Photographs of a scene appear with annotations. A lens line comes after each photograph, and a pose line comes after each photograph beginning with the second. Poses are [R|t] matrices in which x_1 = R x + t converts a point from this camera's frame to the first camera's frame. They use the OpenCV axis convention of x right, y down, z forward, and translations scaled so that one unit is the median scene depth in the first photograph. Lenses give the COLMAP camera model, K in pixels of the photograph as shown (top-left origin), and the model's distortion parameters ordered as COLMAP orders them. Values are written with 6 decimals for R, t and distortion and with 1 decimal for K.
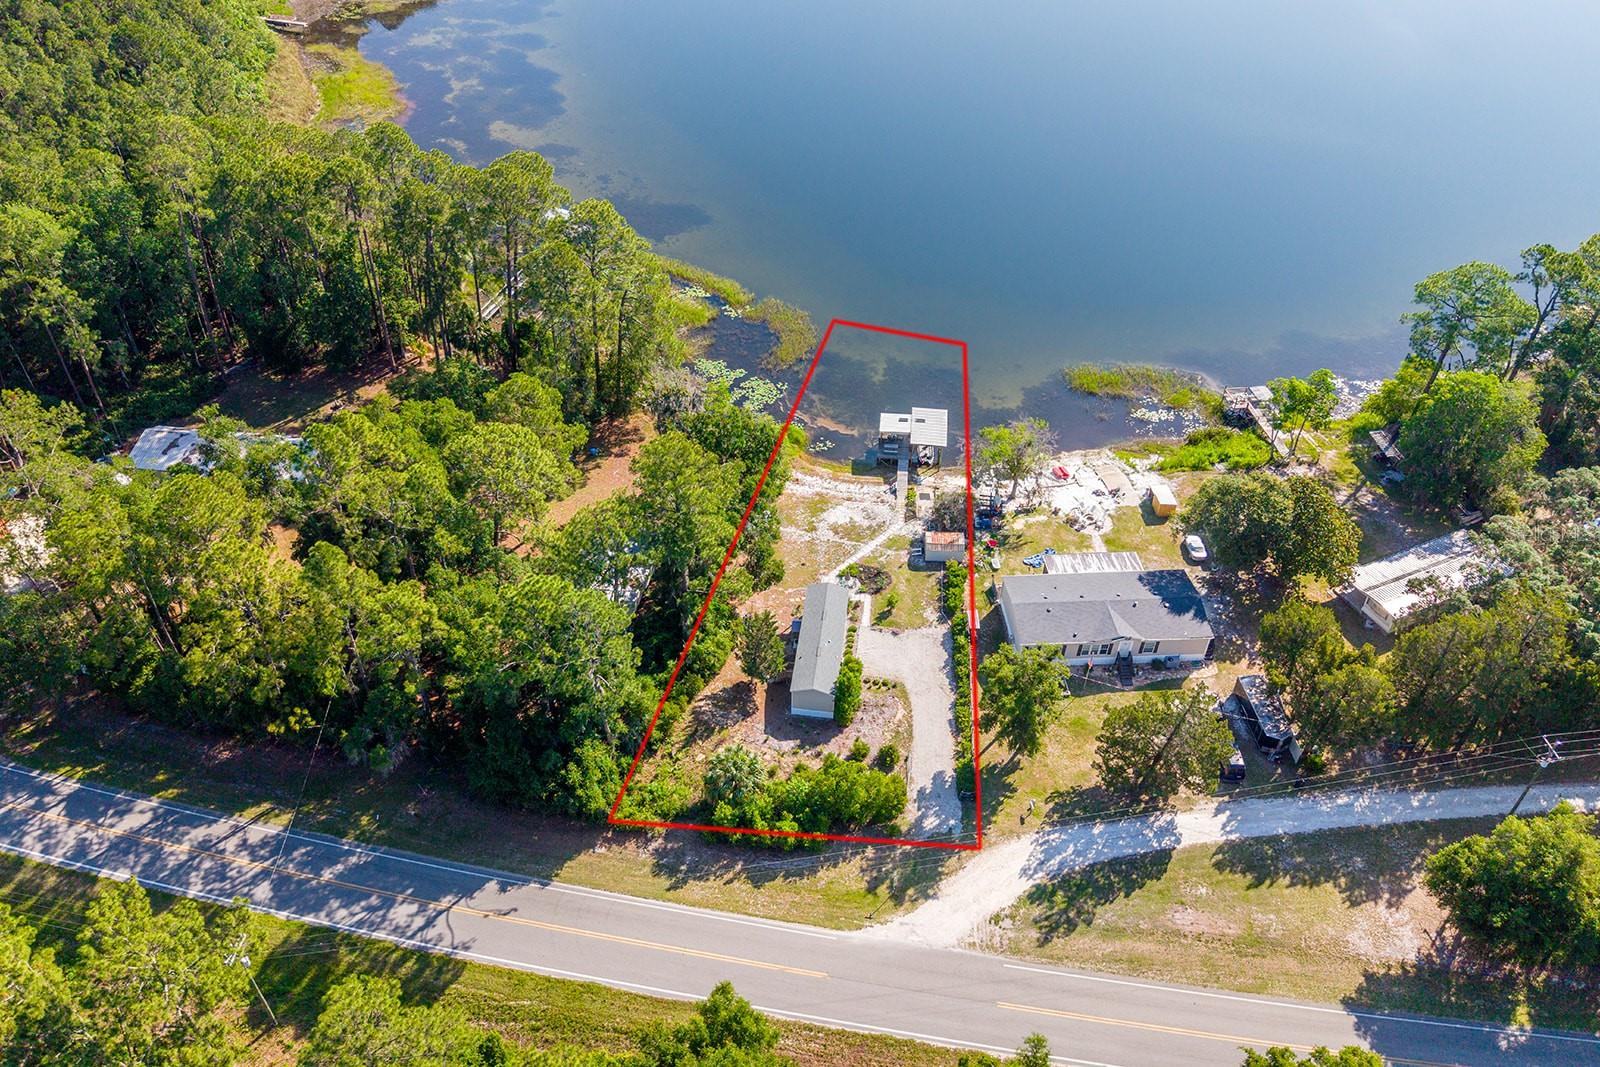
lens RADIAL K [[1259.4, 0, 780.6], [0, 1259.4, 535.3], [0, 0, 1]] dist [0.021629, -0.028645]
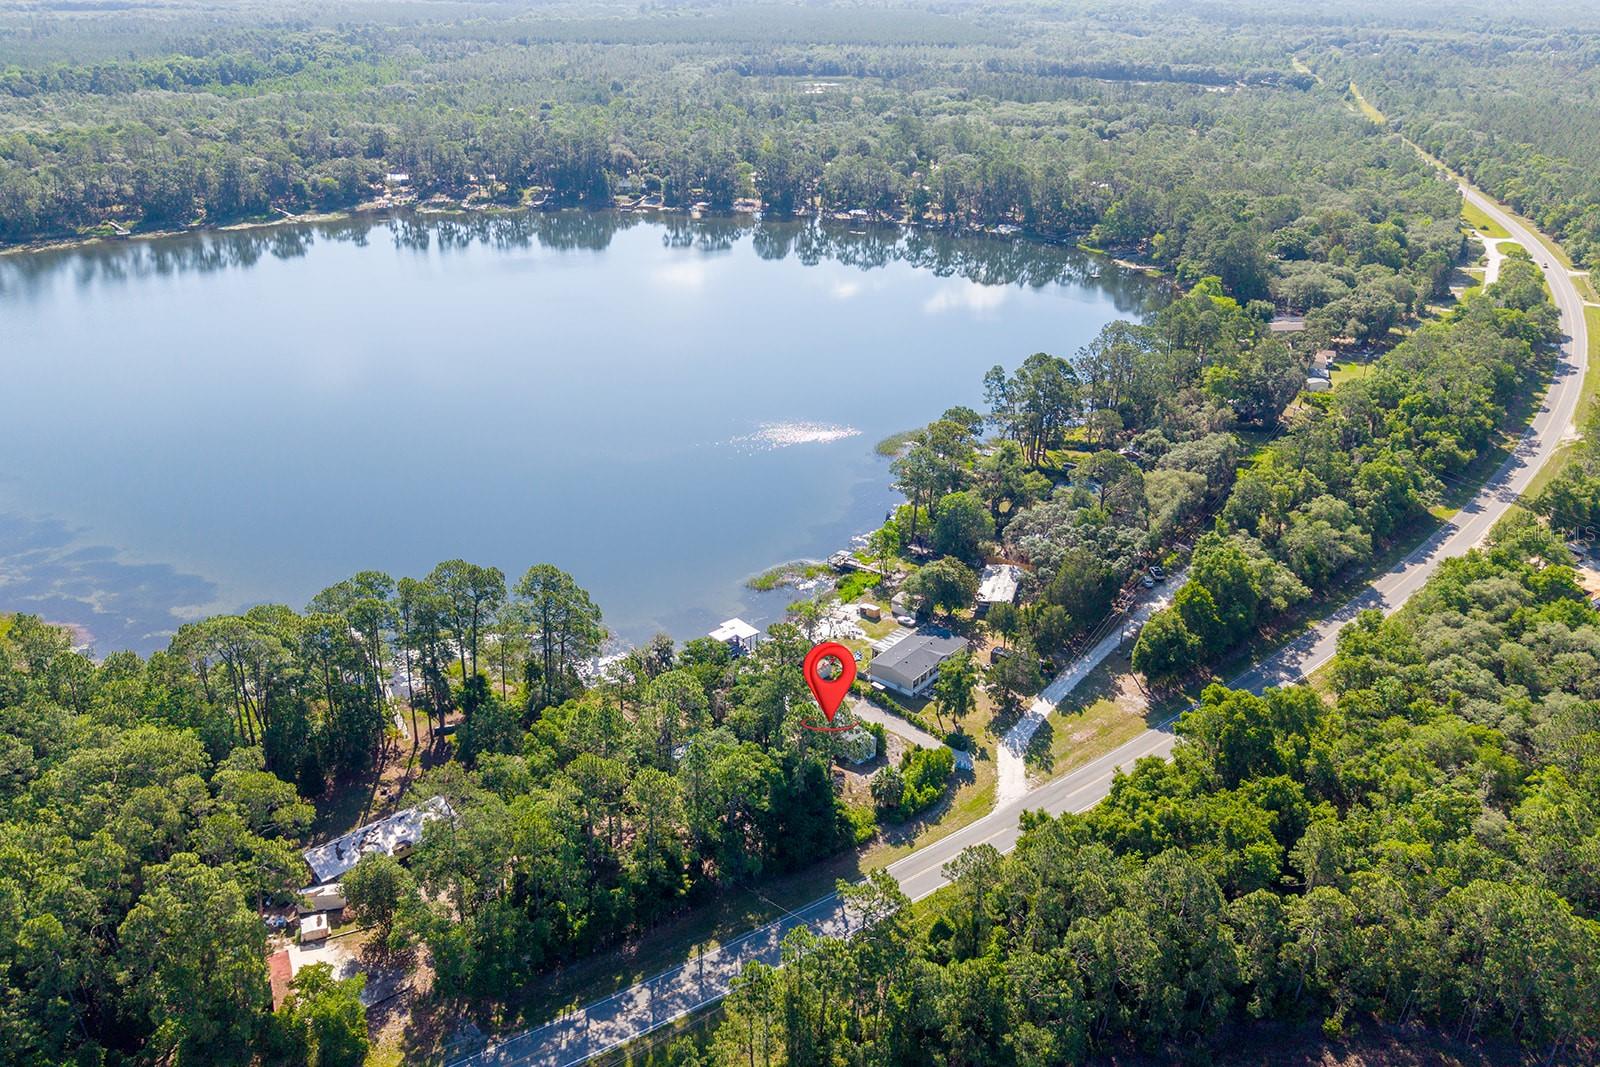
lens RADIAL K [[1259.4, 0, 780.6], [0, 1259.4, 535.3], [0, 0, 1]] dist [0.021629, -0.028645]
pose [[0.679055, -0.306396, 0.667087, -1.131586], [0.485239, 0.869238, -0.094700, -0.017692], [-0.550842, 0.388004, 0.738936, -0.333435]]
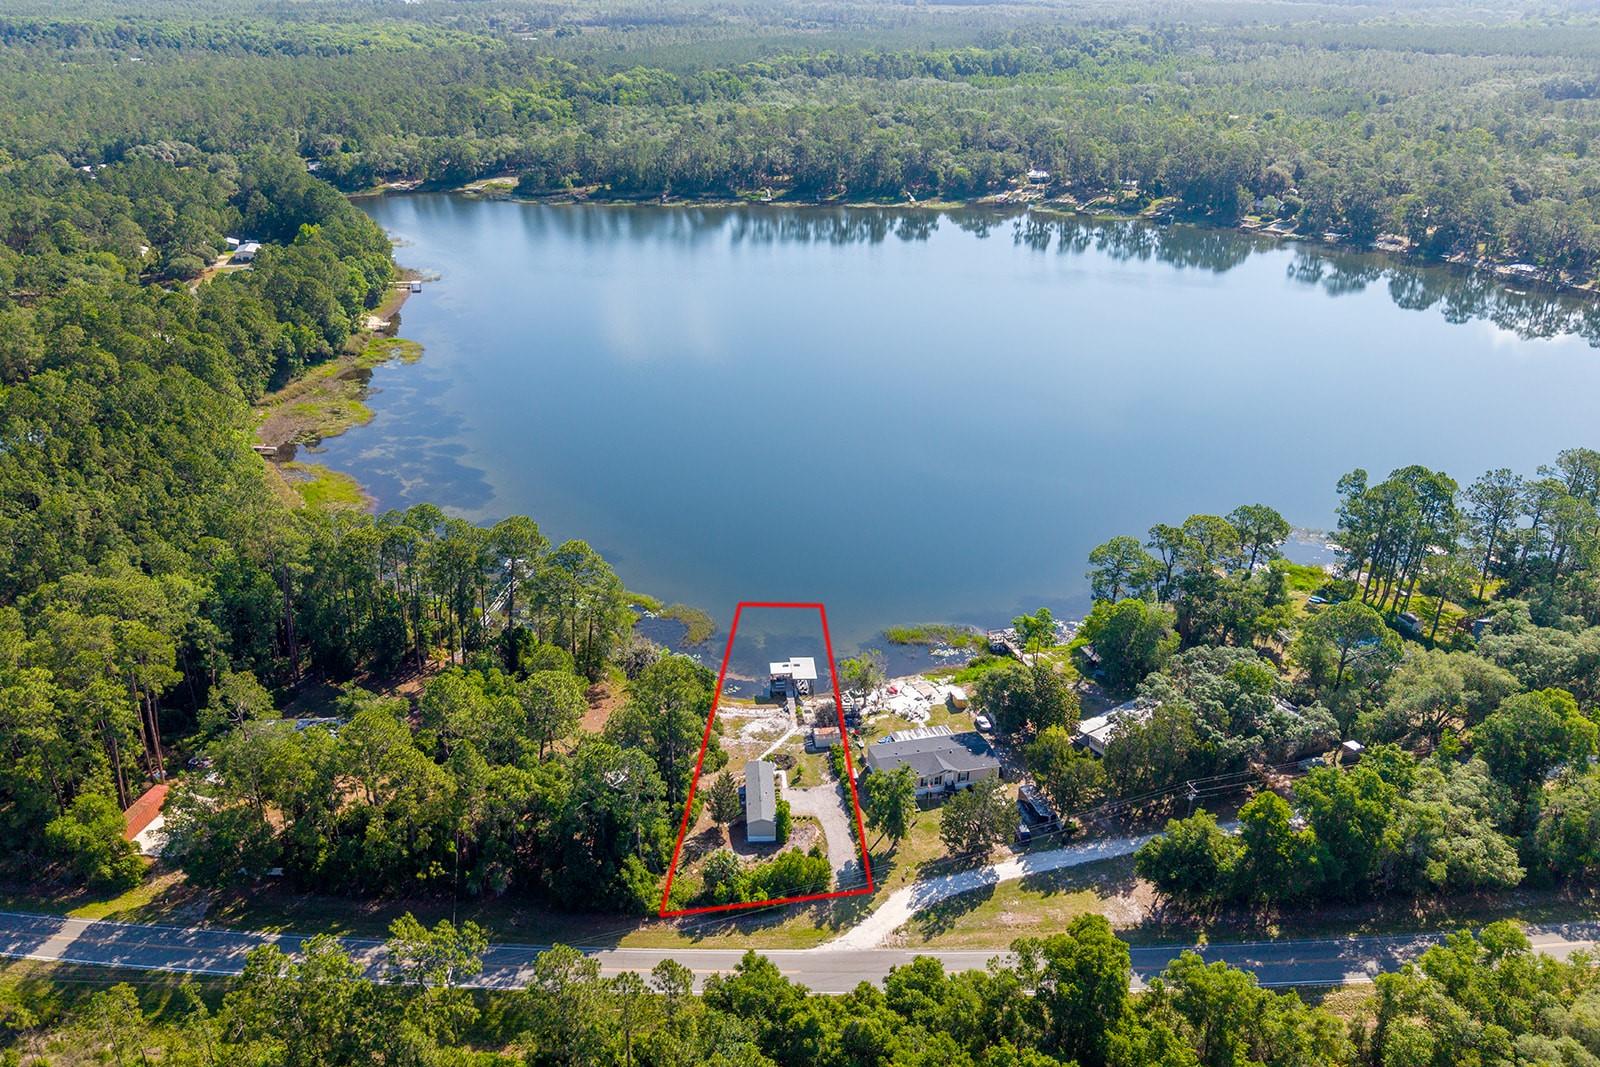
lens RADIAL K [[1259.4, 0, 780.6], [0, 1259.4, 535.3], [0, 0, 1]] dist [0.021629, -0.028645]
pose [[0.983619, -0.075105, 0.163870, -0.180705], [0.119087, 0.953185, -0.277951, 0.223387], [-0.135323, 0.292913, 0.946515, -0.589084]]
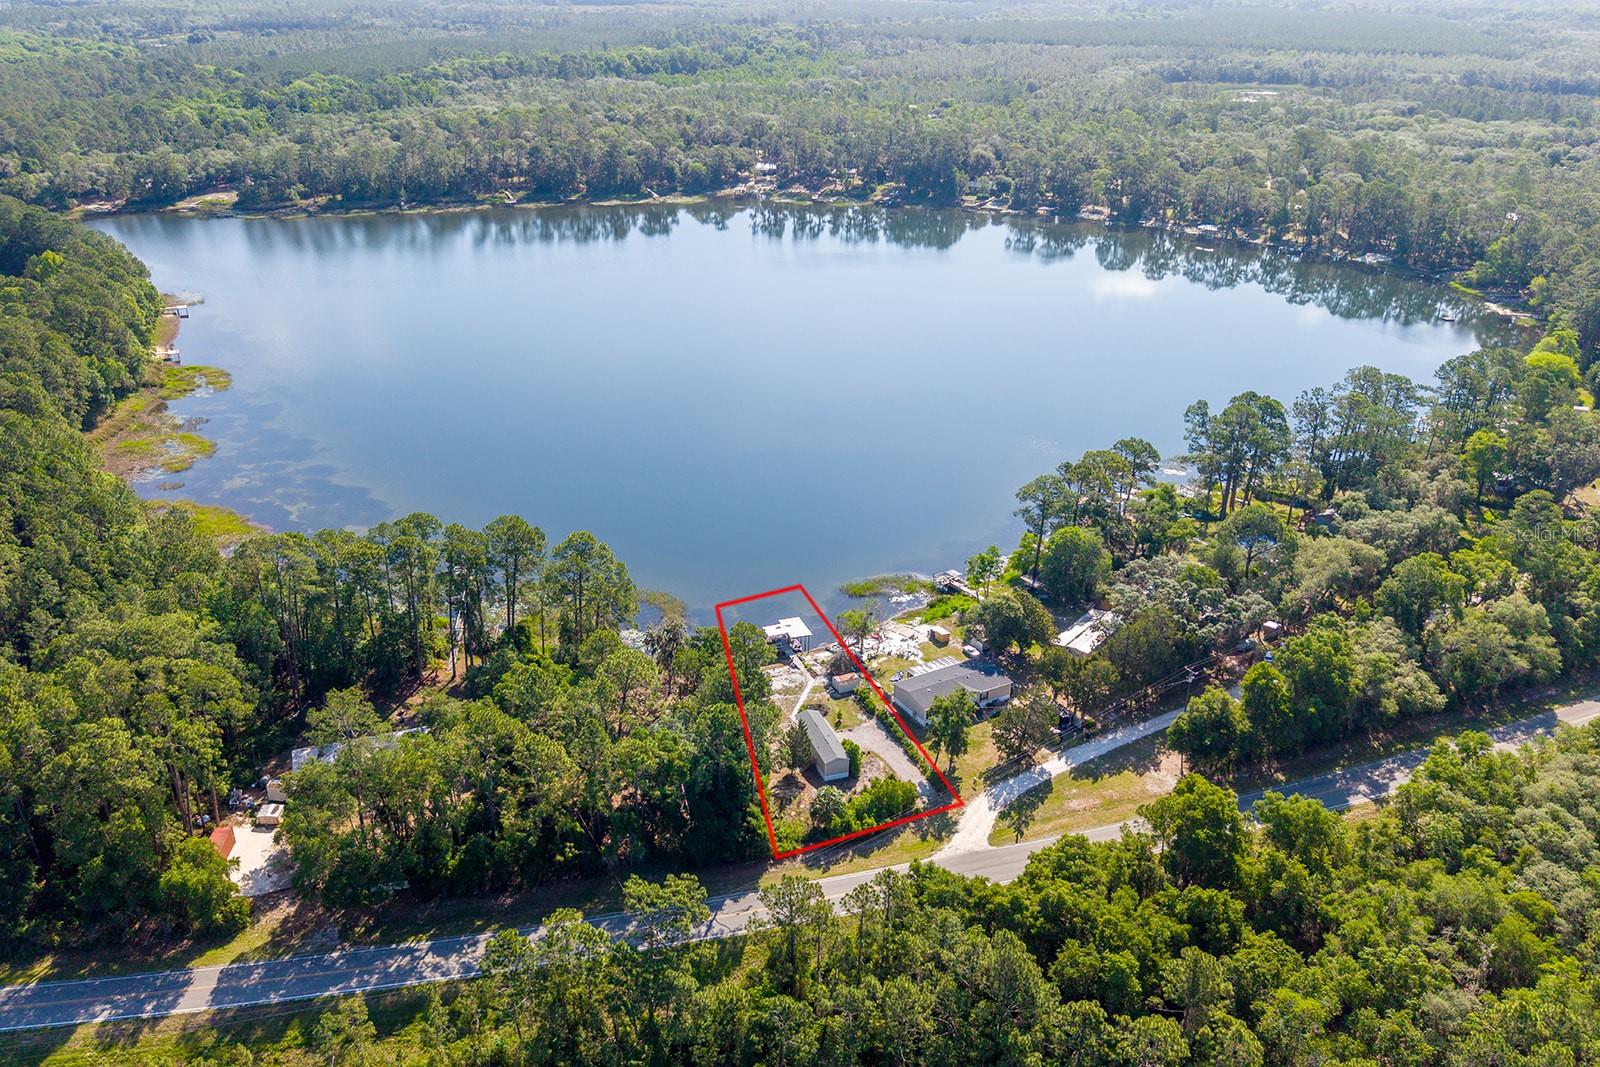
lens RADIAL K [[1255.2, 0, 779.4], [0, 1255.2, 536.6], [0, 0, 1]] dist [0.039579, -0.067494]
pose [[0.895760, -0.186422, 0.403561, -0.671293], [0.294196, 0.929177, -0.223782, 0.200201], [-0.333262, 0.319181, 0.887164, -0.572198]]
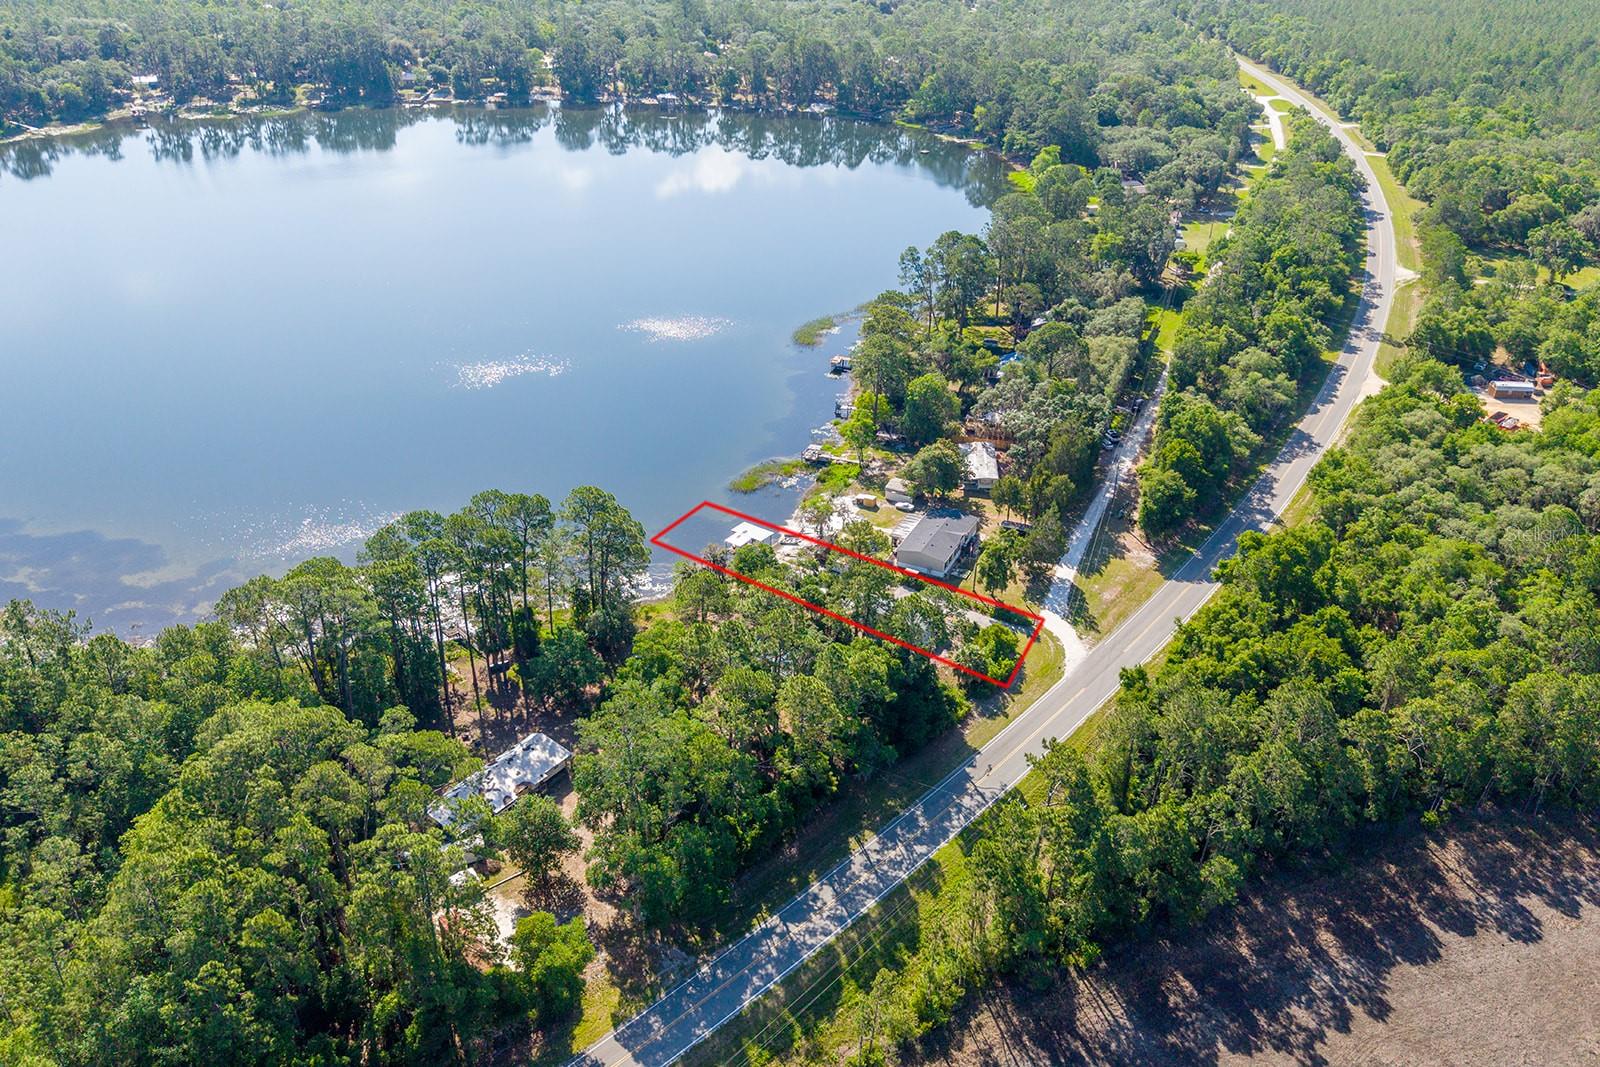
lens RADIAL K [[1259.4, 0, 780.6], [0, 1259.4, 535.3], [0, 0, 1]] dist [0.021629, -0.028645]
pose [[0.499952, -0.428086, 0.752854, -1.376301], [0.573684, 0.814920, 0.082408, -0.249852], [-0.648794, 0.390700, 0.653008, -0.081486]]
